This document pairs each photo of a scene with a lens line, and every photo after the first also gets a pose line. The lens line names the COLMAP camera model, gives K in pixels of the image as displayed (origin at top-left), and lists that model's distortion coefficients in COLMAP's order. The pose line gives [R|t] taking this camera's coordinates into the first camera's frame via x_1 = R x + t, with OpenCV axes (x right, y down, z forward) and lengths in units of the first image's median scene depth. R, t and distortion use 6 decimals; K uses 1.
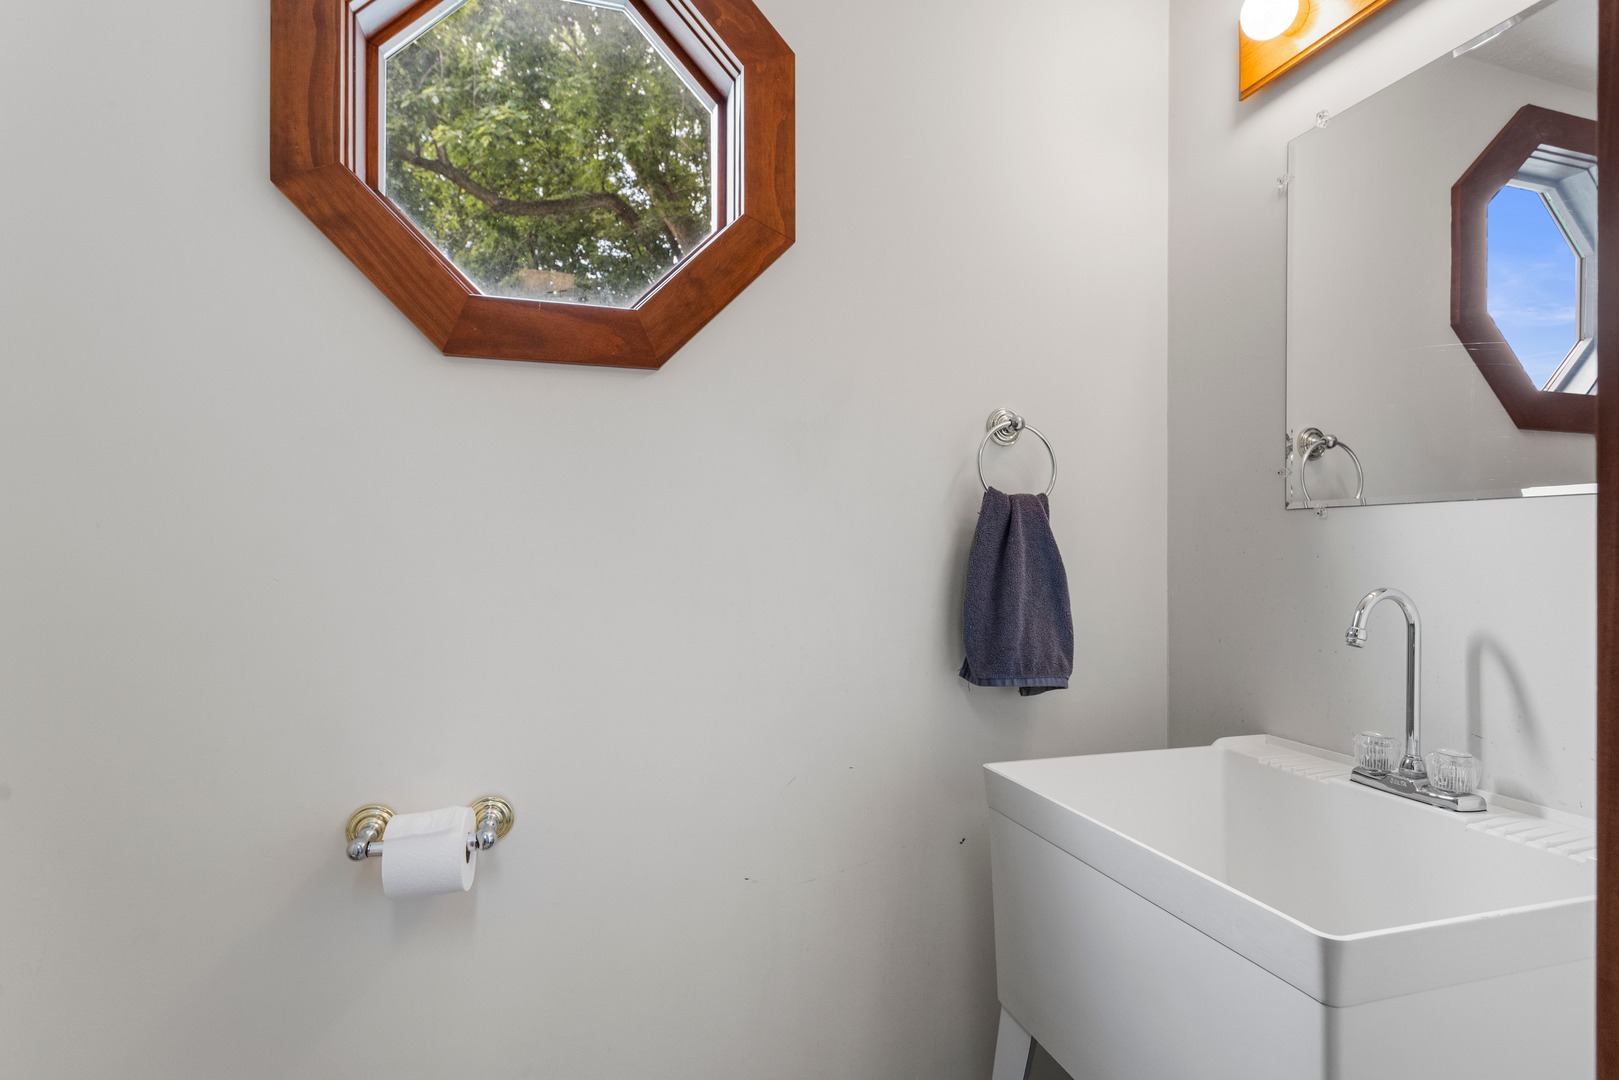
lens RADIAL K [[785.2, 0, 809.1], [0, 785.2, 546.4], [0, 0, 1]] dist [-0.001616, 0.001684]
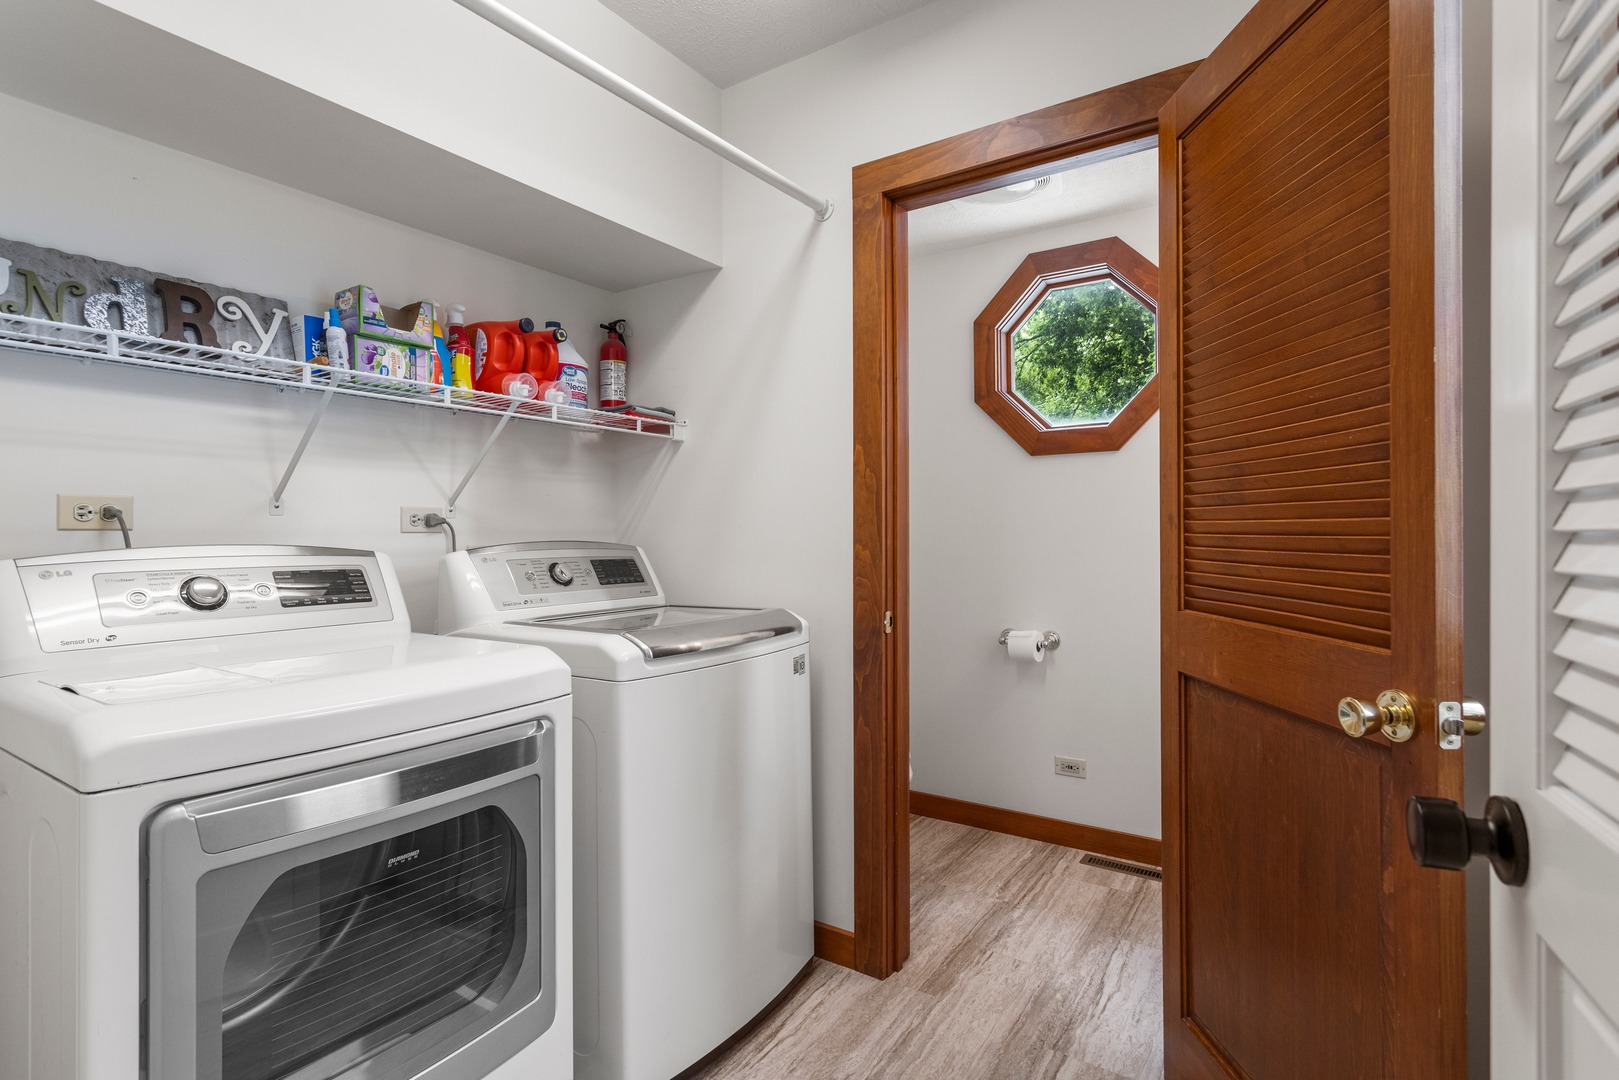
lens RADIAL K [[785.2, 0, 809.7], [0, 785.2, 535.2], [0, 0, 1]] dist [-0.001616, 0.001684]
pose [[0.636792, -0.004392, -0.771024, 1.052314], [0.013983, 0.999885, 0.005854, -0.012492], [0.770909, -0.014509, 0.636780, -1.195047]]
